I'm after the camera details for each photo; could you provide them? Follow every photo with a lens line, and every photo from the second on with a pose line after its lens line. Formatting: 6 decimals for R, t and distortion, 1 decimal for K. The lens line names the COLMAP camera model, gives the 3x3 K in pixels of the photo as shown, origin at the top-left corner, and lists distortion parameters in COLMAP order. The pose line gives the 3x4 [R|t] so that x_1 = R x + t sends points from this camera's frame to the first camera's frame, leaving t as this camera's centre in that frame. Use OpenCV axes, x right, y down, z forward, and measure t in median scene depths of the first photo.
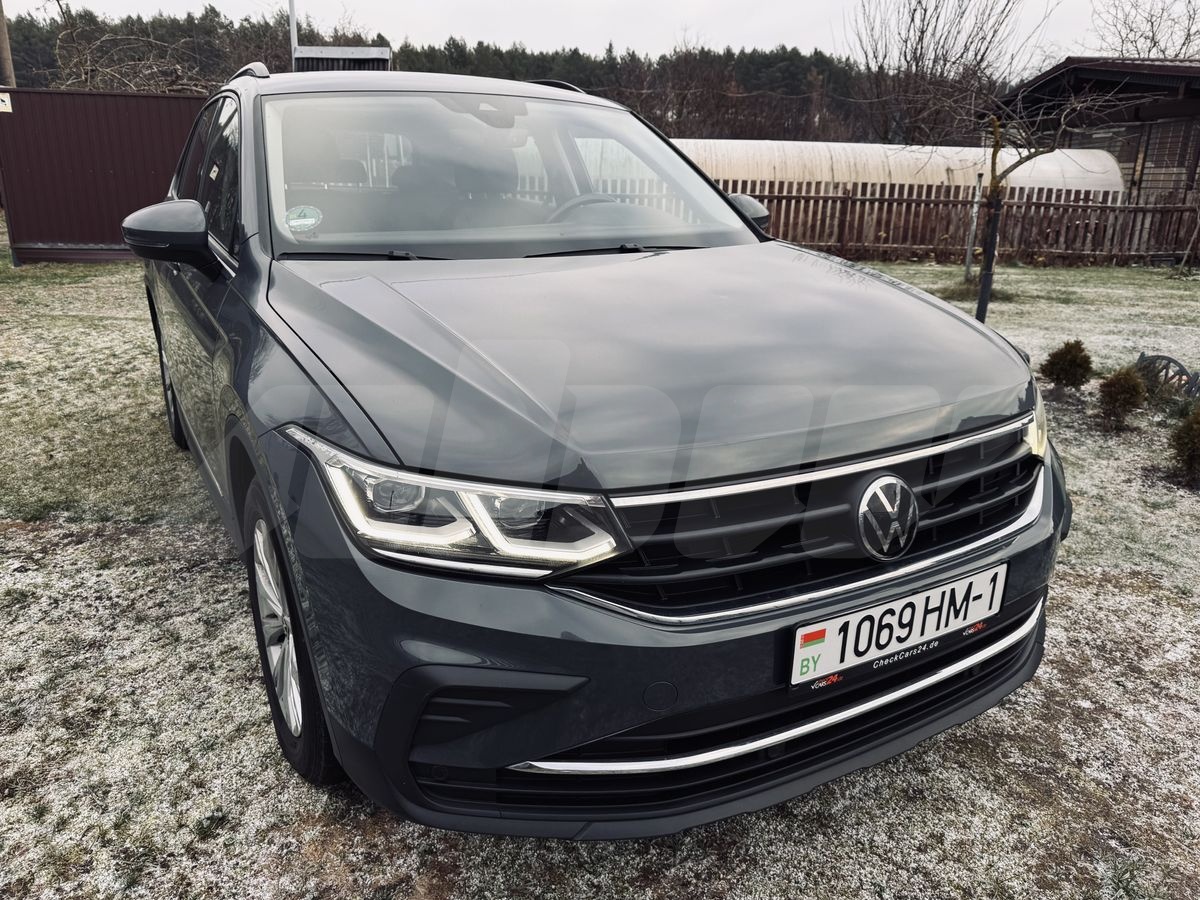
lens RADIAL K [[869.6, 0, 600.0], [0, 869.6, 450.0], [0, 0, 1]] dist [0.005367, -0.009196]
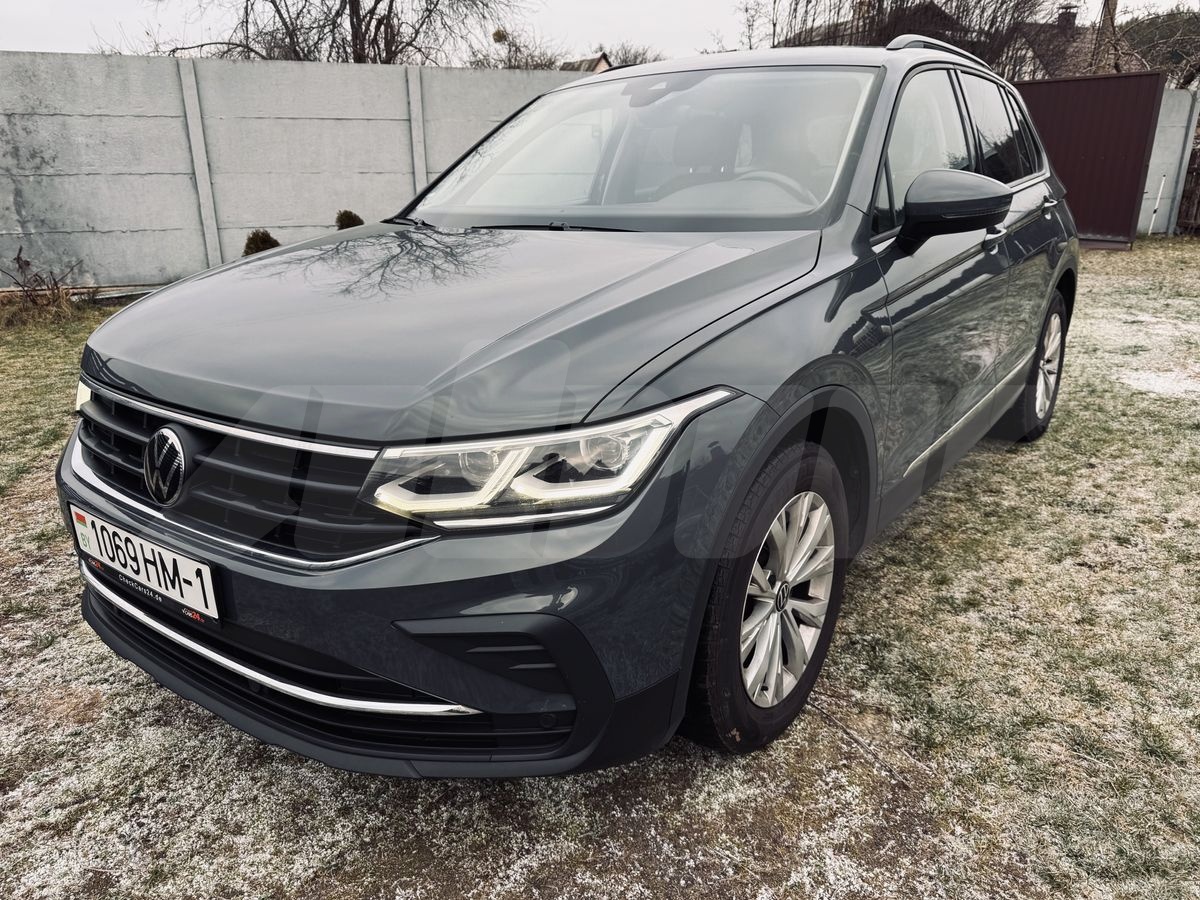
lens RADIAL K [[869.6, 0, 600.0], [0, 869.6, 450.0], [0, 0, 1]] dist [0.005367, -0.009196]
pose [[0.397036, 0.267331, -0.878007, 0.925849], [-0.255521, 0.951014, 0.174013, -0.165567], [0.881517, 0.155260, 0.445896, 0.617027]]
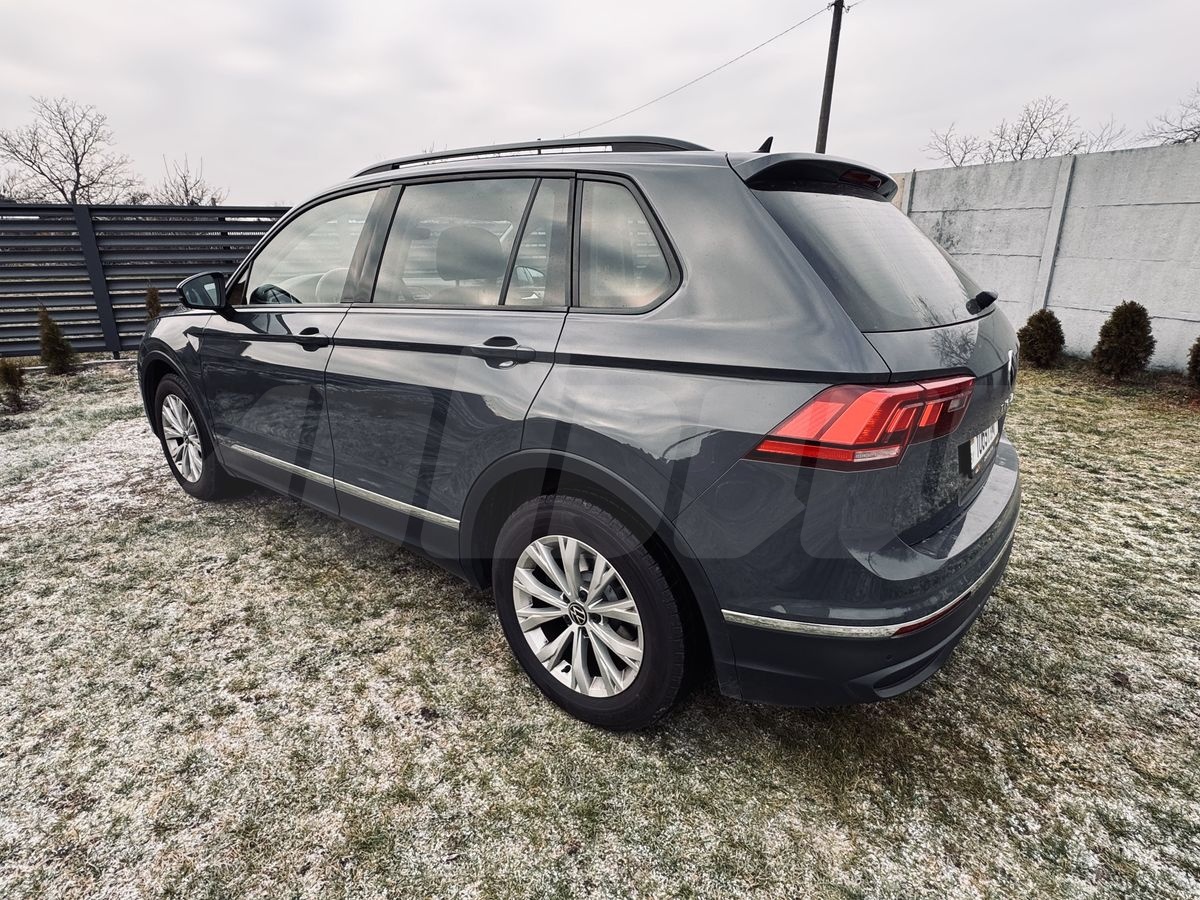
lens RADIAL K [[638.2, 0, 596.4], [0, 638.2, 449.5], [0, 0, 1]] dist [-0.000690, 0.000432]
pose [[-0.926895, 0.098593, -0.362138, 0.019734], [-0.129550, 0.821532, 0.555250, -0.818721], [0.352252, 0.561574, -0.748701, 2.501282]]
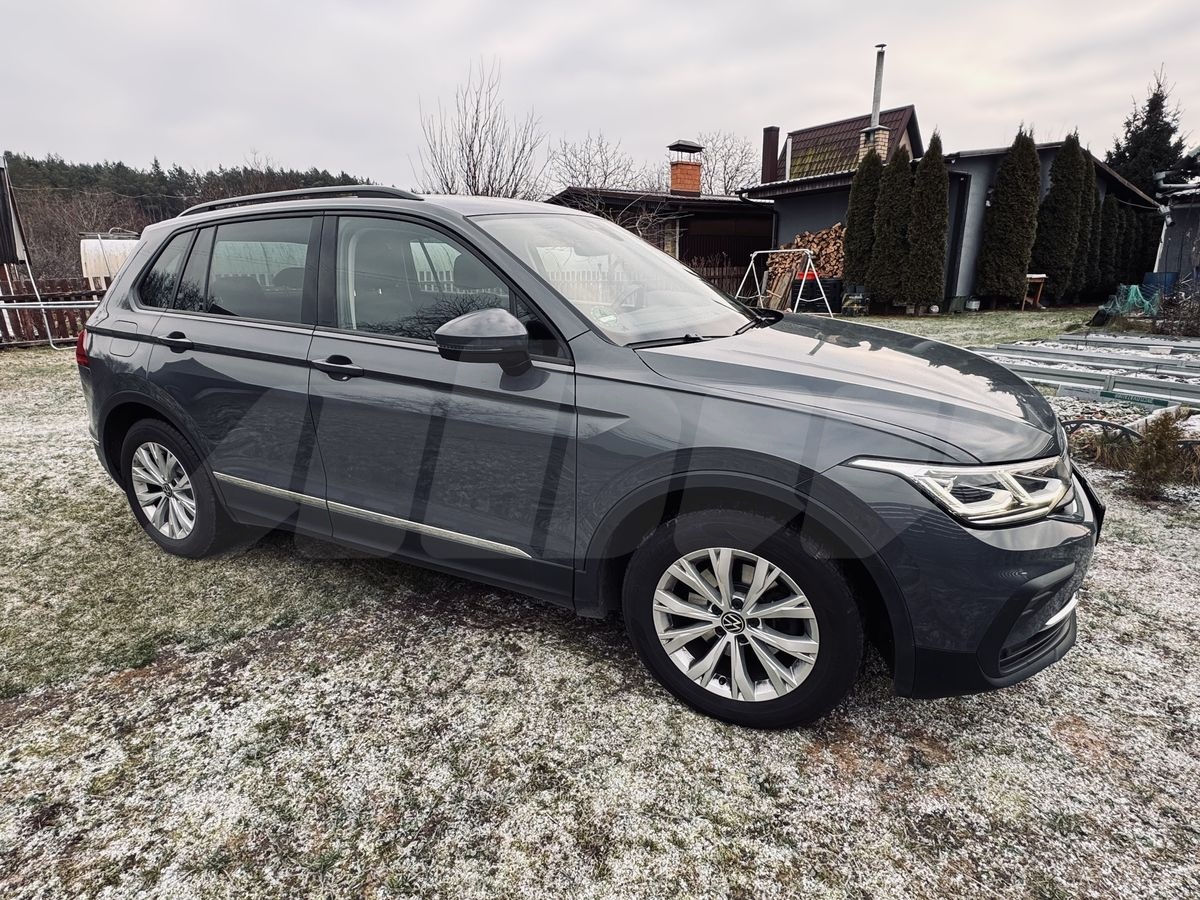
lens RADIAL K [[638.2, 0, 596.4], [0, 638.2, 449.5], [0, 0, 1]] dist [-0.000690, 0.000432]
pose [[0.833880, -0.181759, 0.521160, -0.773903], [0.194487, 0.980423, 0.030743, -0.097400], [-0.516545, 0.075723, 0.852905, 0.212326]]
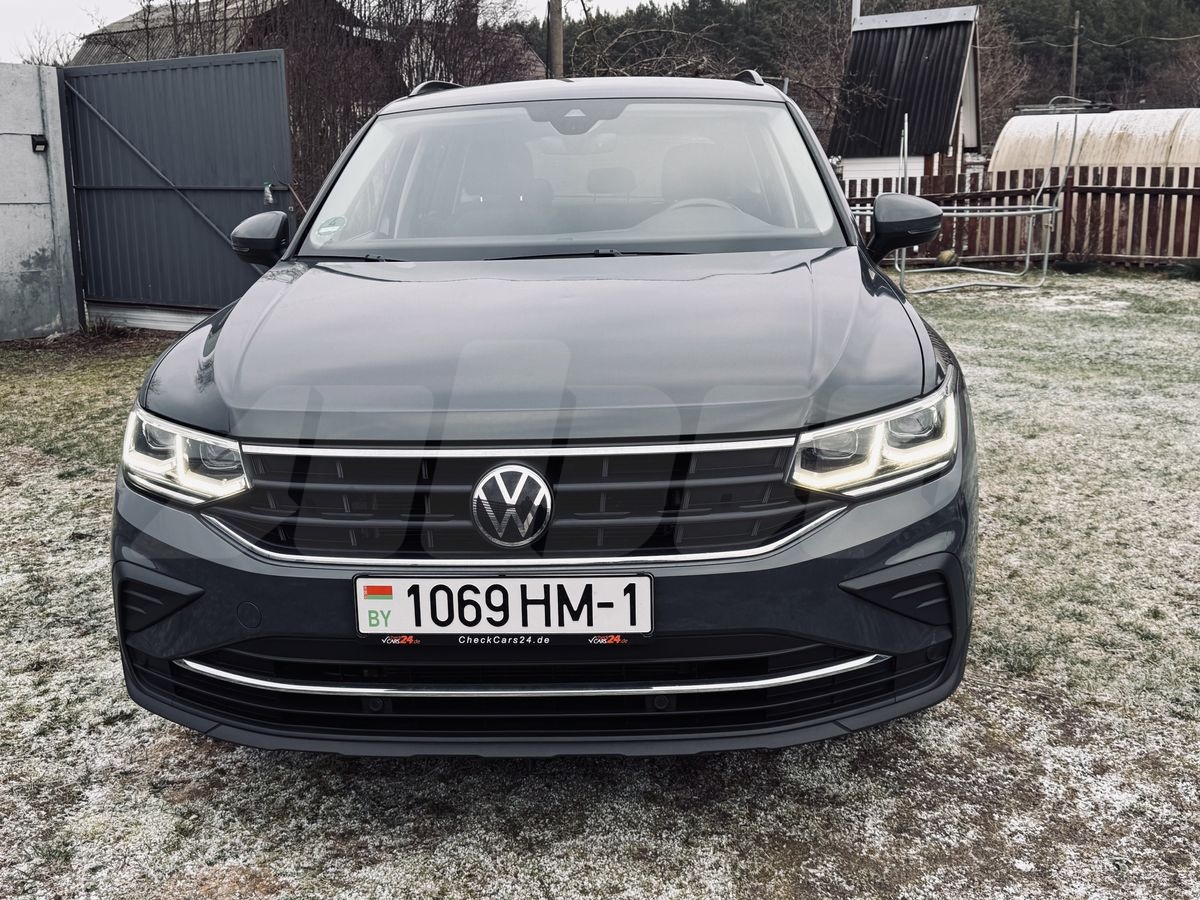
lens RADIAL K [[1226.9, 0, 600.0], [0, 1226.9, 450.0], [0, 0, 1]] dist [0.170843, -0.378916]
pose [[0.834625, 0.086059, -0.544054, 0.745028], [-0.134607, 0.989639, -0.049957, 0.045400], [0.534118, 0.114928, 0.837562, -0.098302]]
